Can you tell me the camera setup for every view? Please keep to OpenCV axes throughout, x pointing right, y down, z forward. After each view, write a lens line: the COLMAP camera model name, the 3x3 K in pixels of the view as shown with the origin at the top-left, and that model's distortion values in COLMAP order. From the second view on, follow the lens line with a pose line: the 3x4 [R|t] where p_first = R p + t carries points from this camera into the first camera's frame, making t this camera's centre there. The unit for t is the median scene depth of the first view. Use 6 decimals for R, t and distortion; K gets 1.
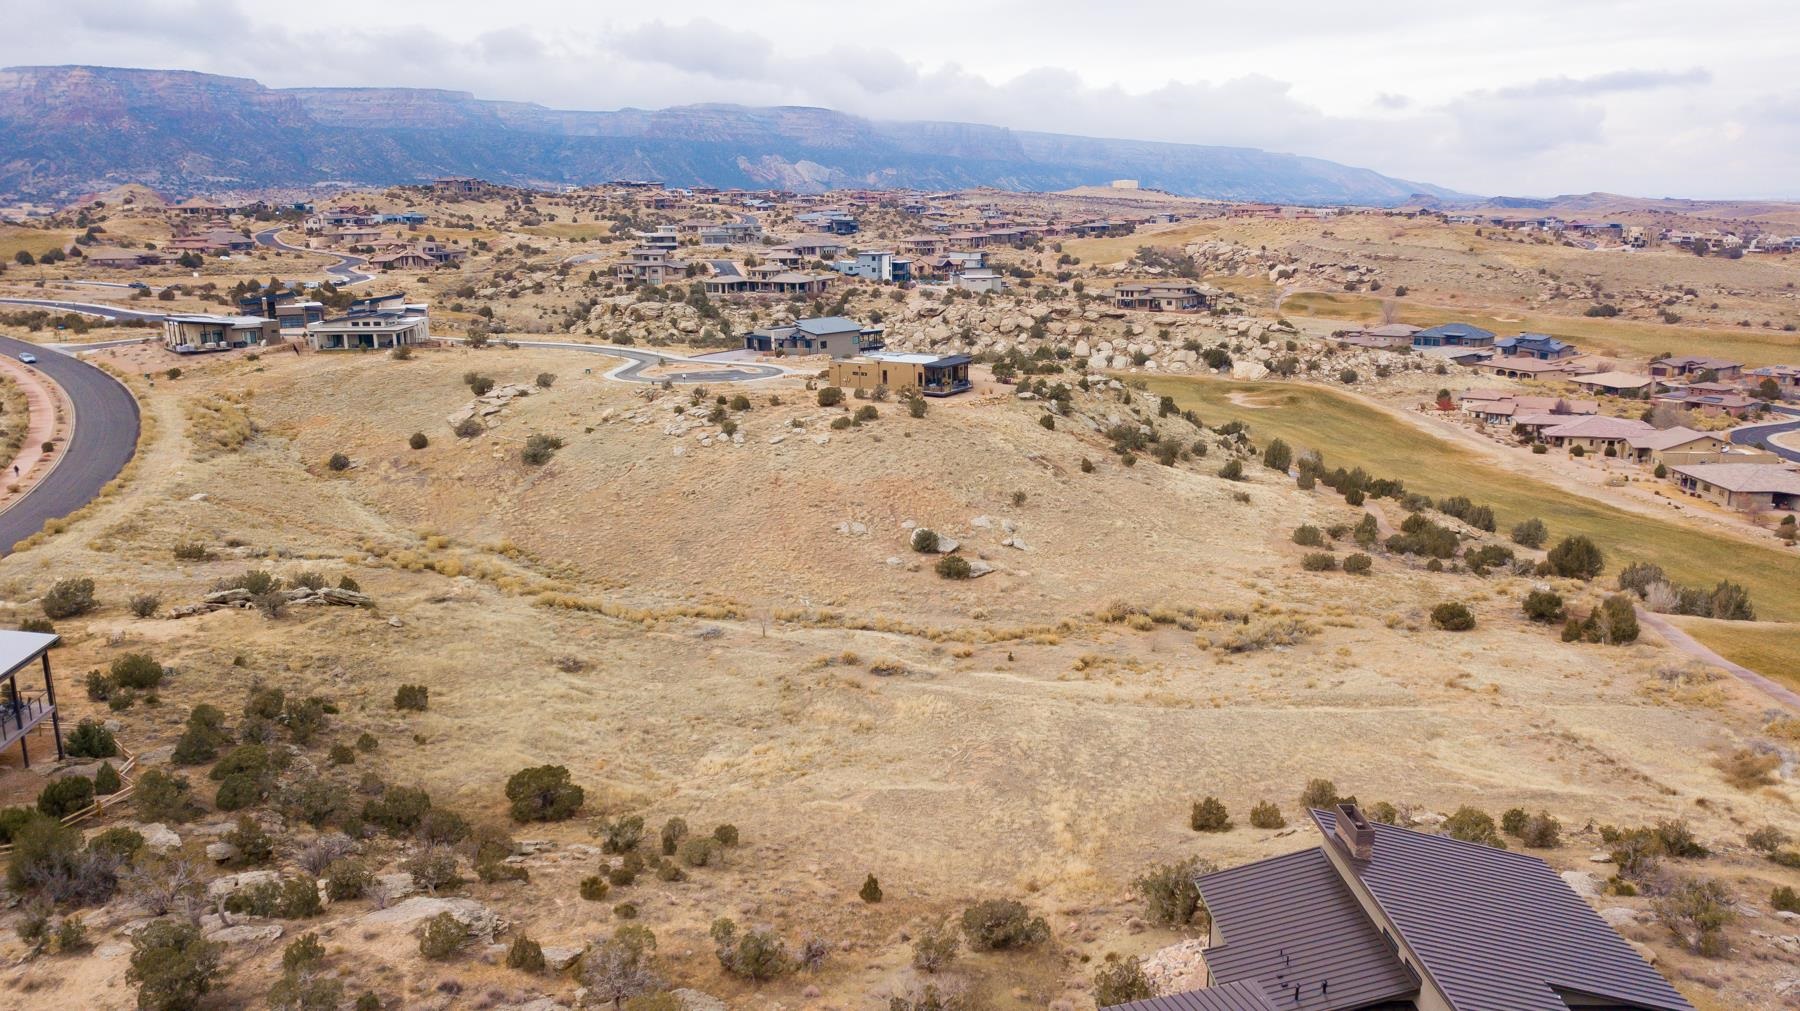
lens RADIAL K [[1365.7, 0, 909.0], [0, 1365.7, 514.6], [0, 0, 1]] dist [0.020048, -0.019952]
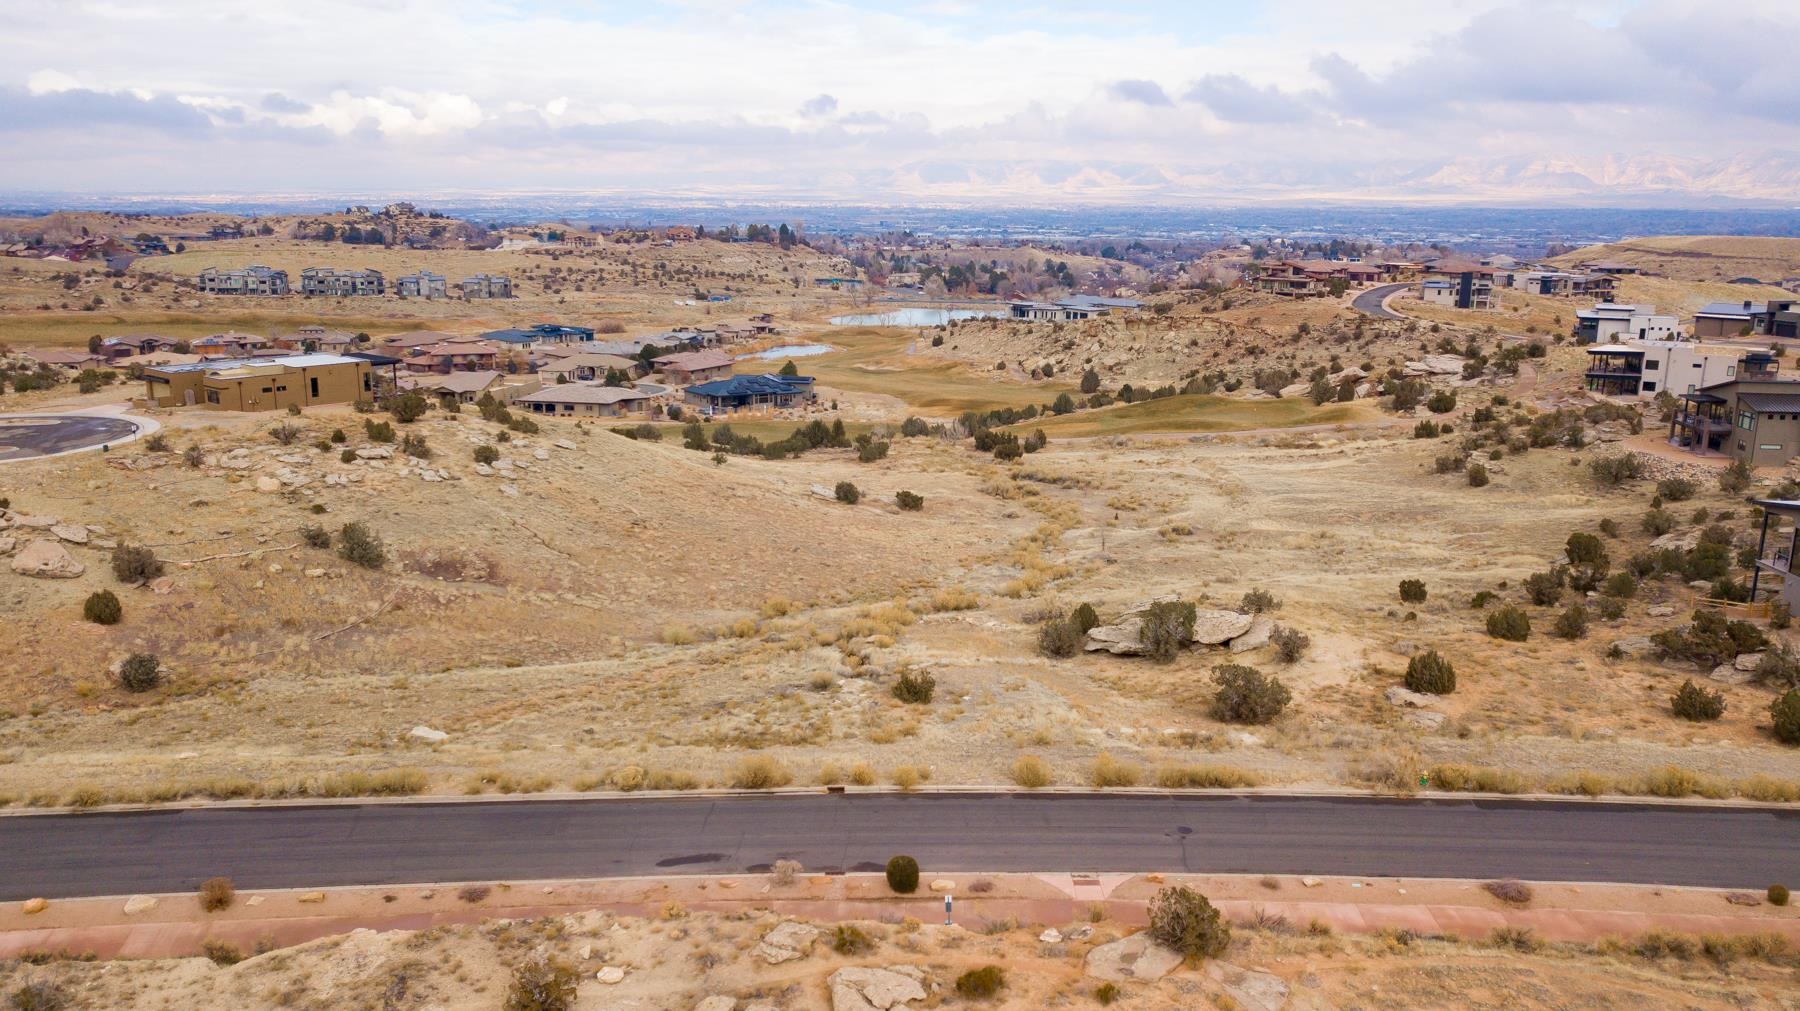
lens RADIAL K [[1365.7, 0, 915.8], [0, 1365.7, 532.8], [0, 0, 1]] dist [0.020048, -0.019952]
pose [[0.134083, -0.227434, 0.964518, -0.356322], [0.212842, 0.957202, 0.196120, -0.051416], [-0.967843, 0.178994, 0.176752, 0.285986]]
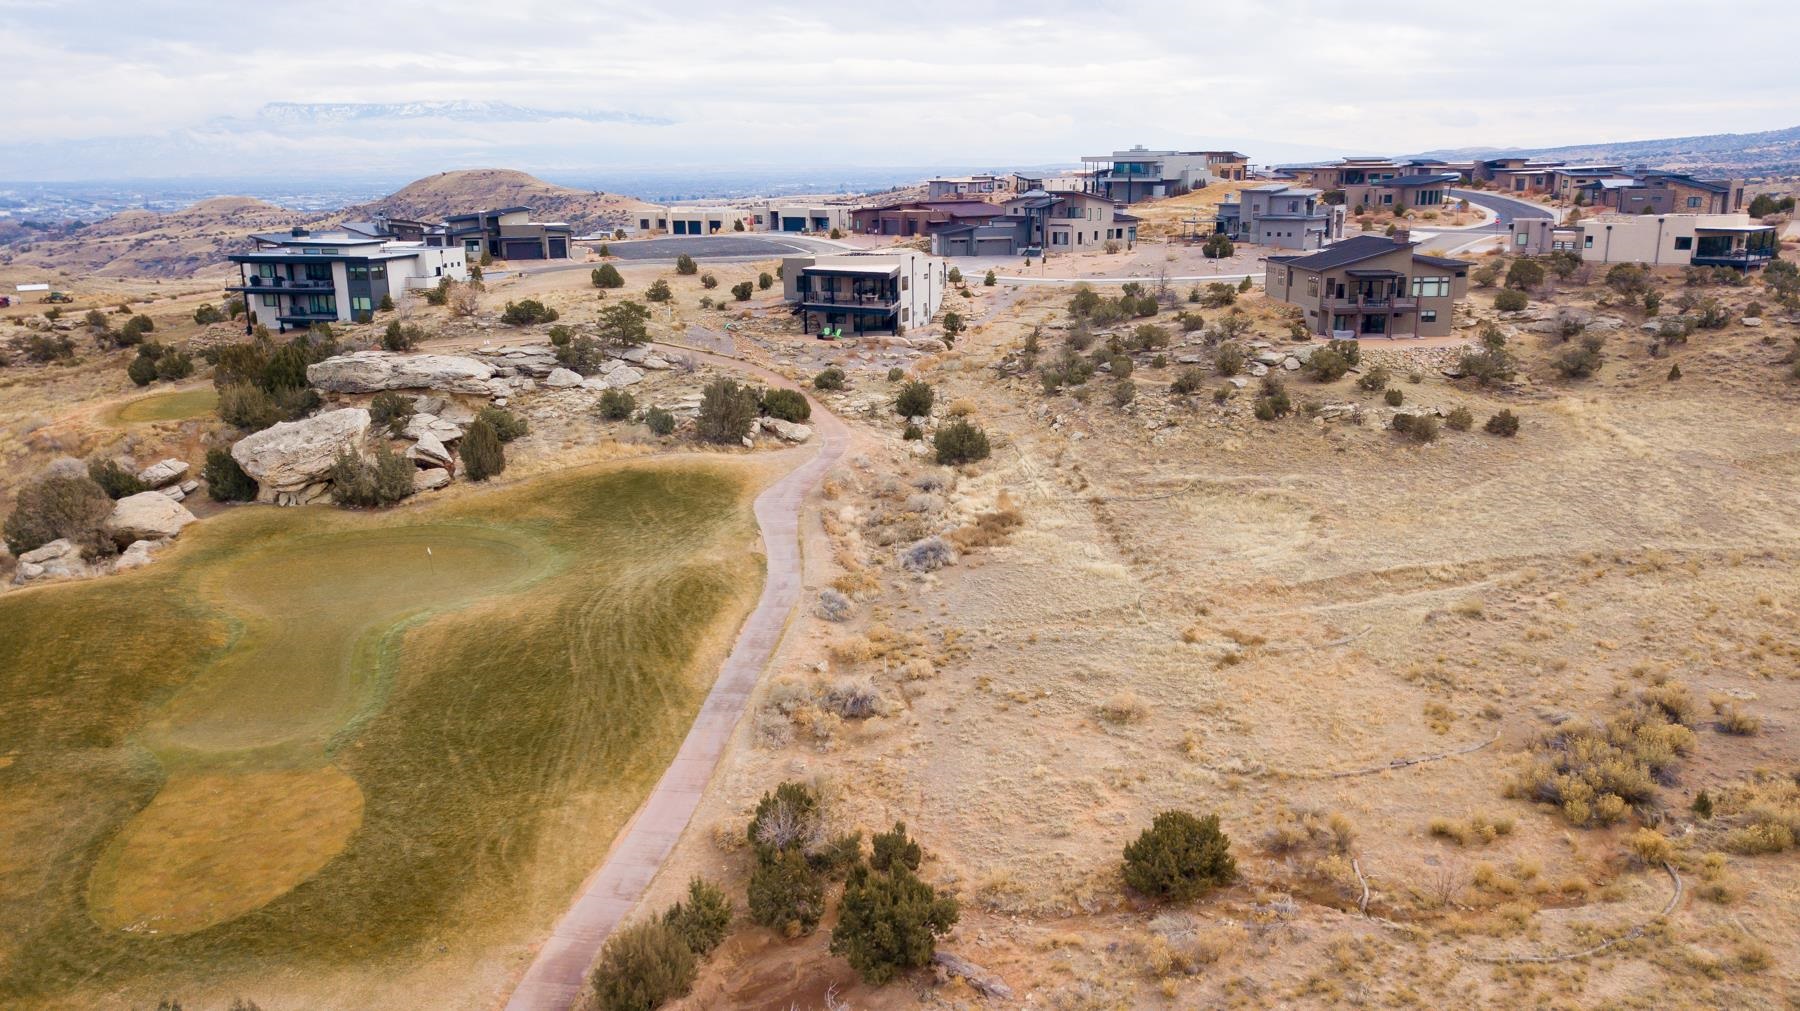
lens RADIAL K [[1365.7, 0, 917.1], [0, 1365.7, 529.7], [0, 0, 1]] dist [0.020048, -0.019952]
pose [[-0.999637, 0.023309, -0.013536, 0.157971], [0.014259, 0.883457, 0.468294, -0.061256], [0.022874, 0.467931, -0.883469, 0.432392]]
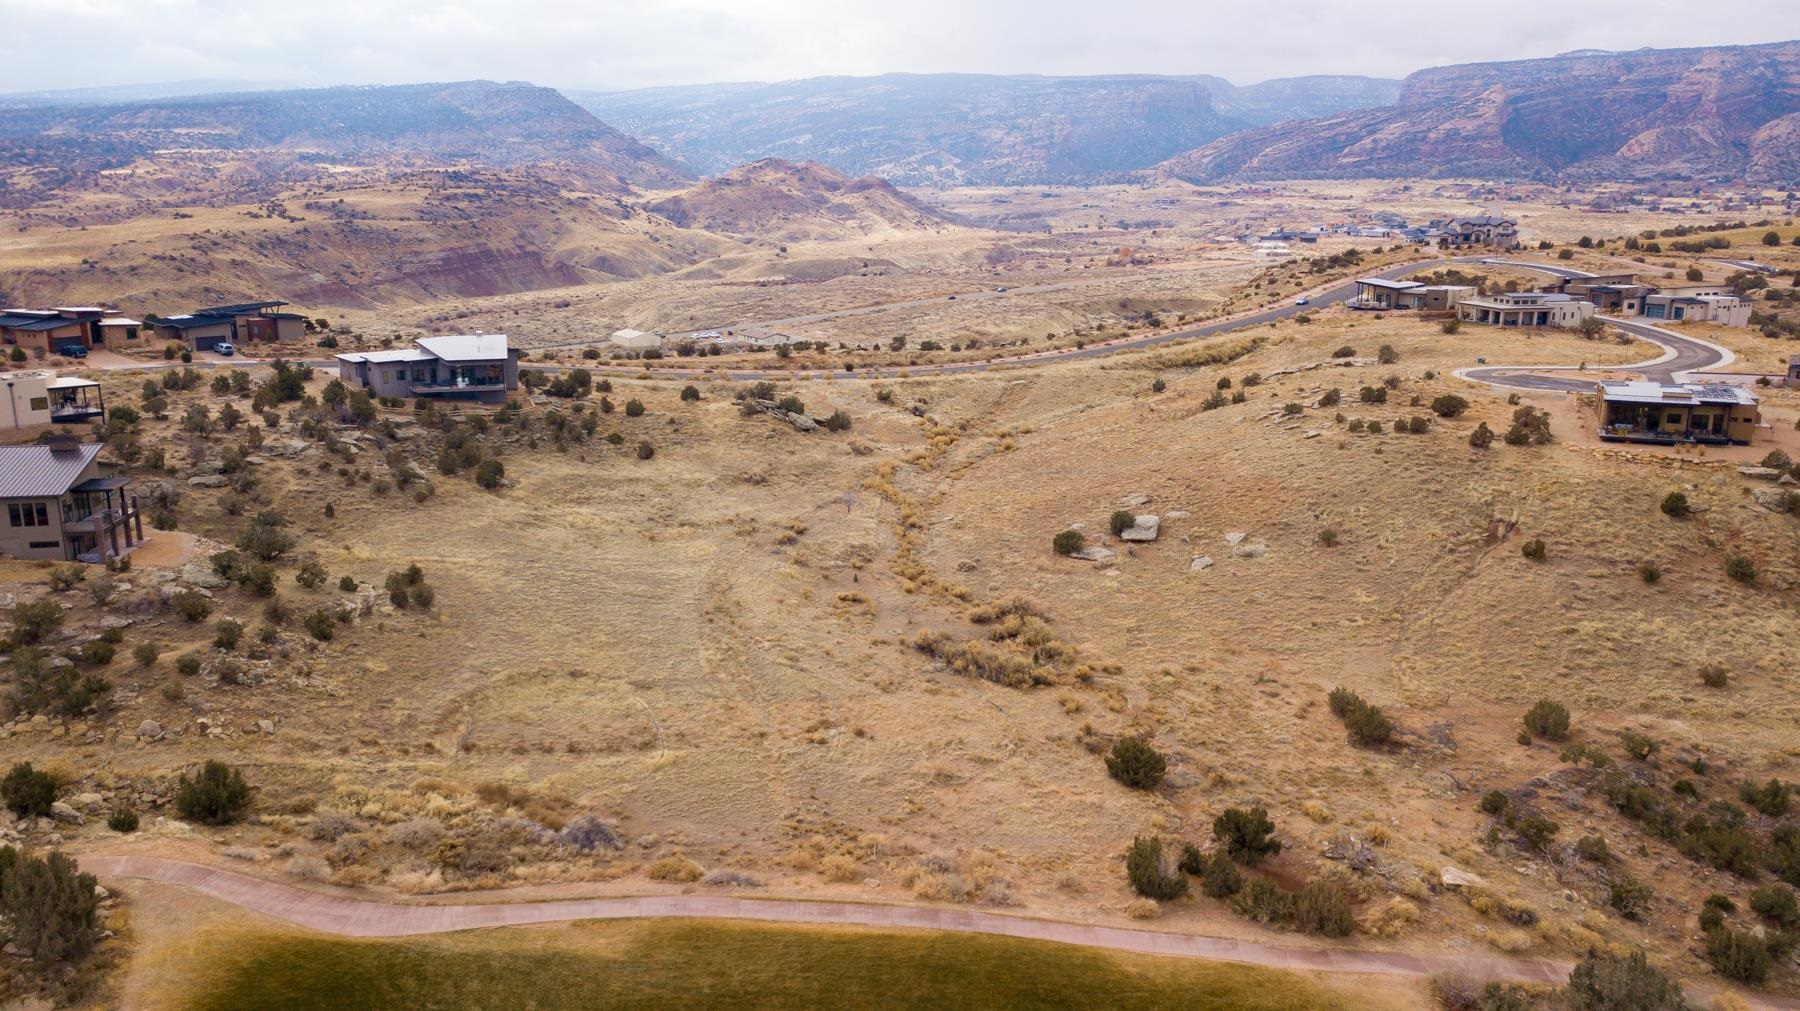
lens RADIAL K [[1365.7, 0, 913.9], [0, 1365.7, 514.5], [0, 0, 1]] dist [0.020048, -0.019952]
pose [[0.142732, 0.237391, -0.960871, 0.347572], [-0.228063, 0.952575, 0.201464, -0.055791], [0.963128, 0.190384, 0.190103, 0.244624]]
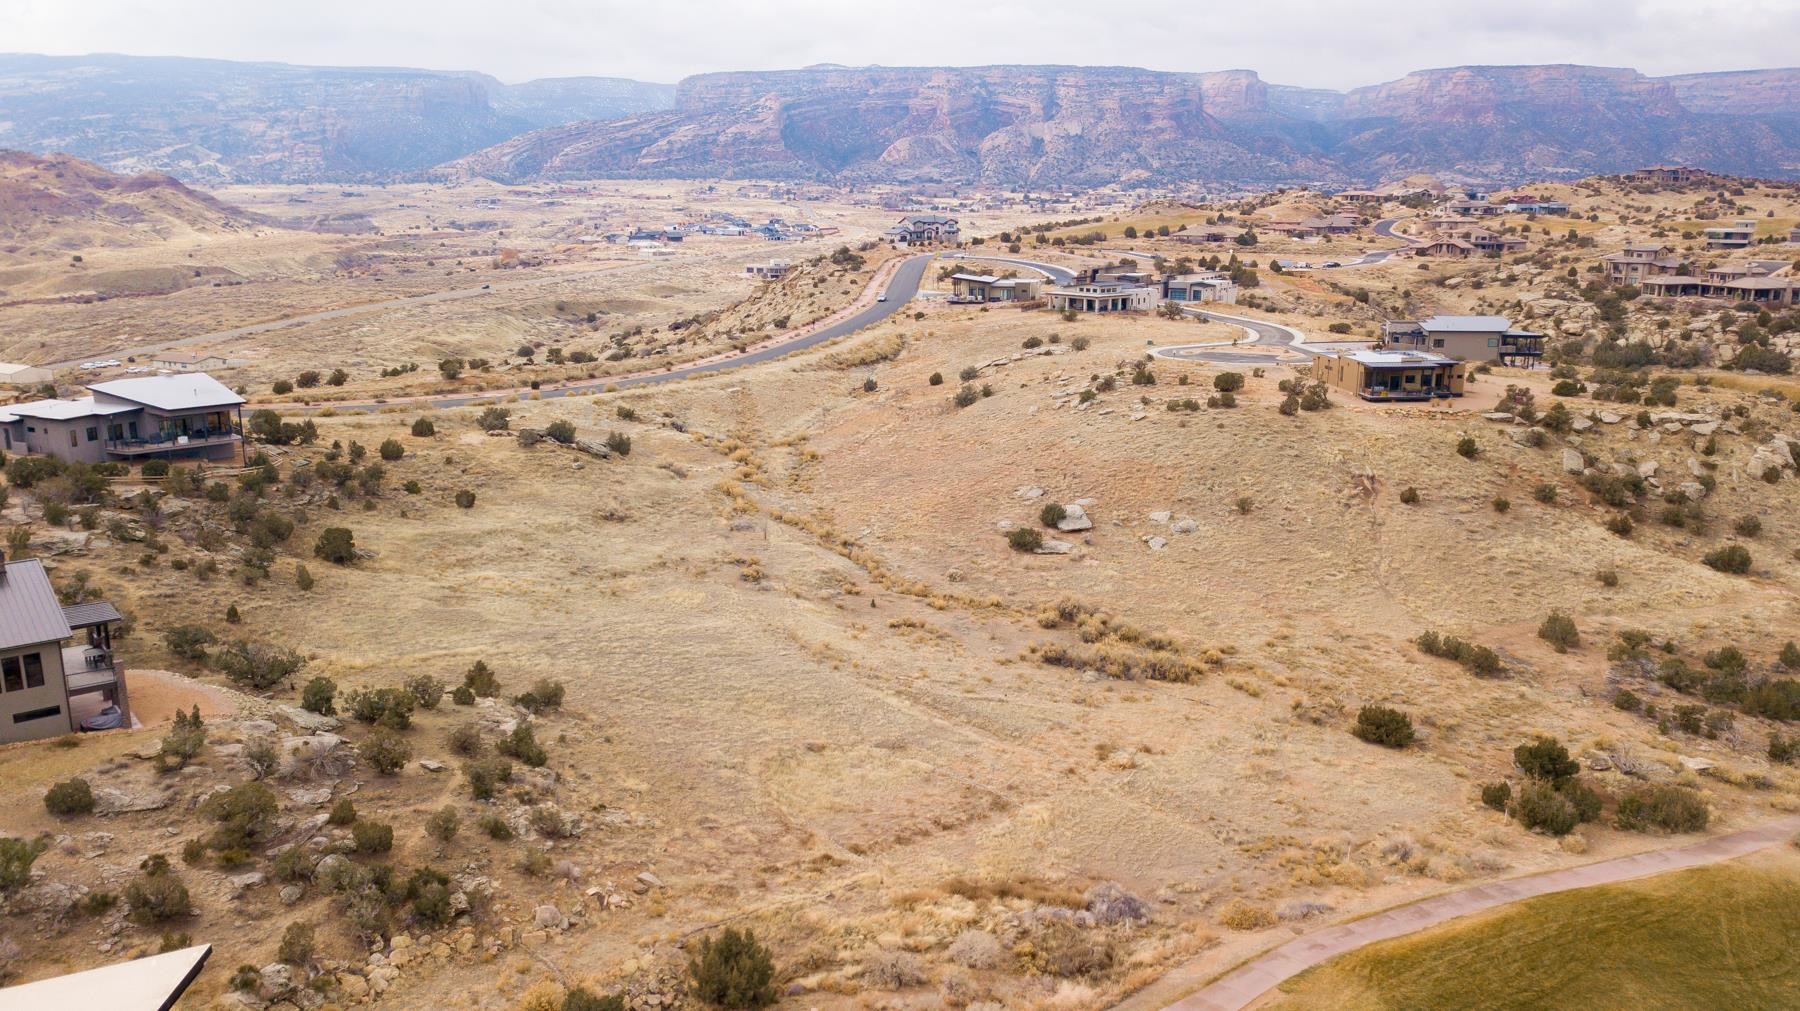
lens RADIAL K [[1365.7, 0, 915.0], [0, 1365.7, 512.3], [0, 0, 1]] dist [0.020048, -0.019952]
pose [[0.607108, 0.191673, -0.771156, 0.270305], [-0.188519, 0.977508, 0.094547, -0.021700], [0.771933, 0.087977, 0.629587, 0.103046]]
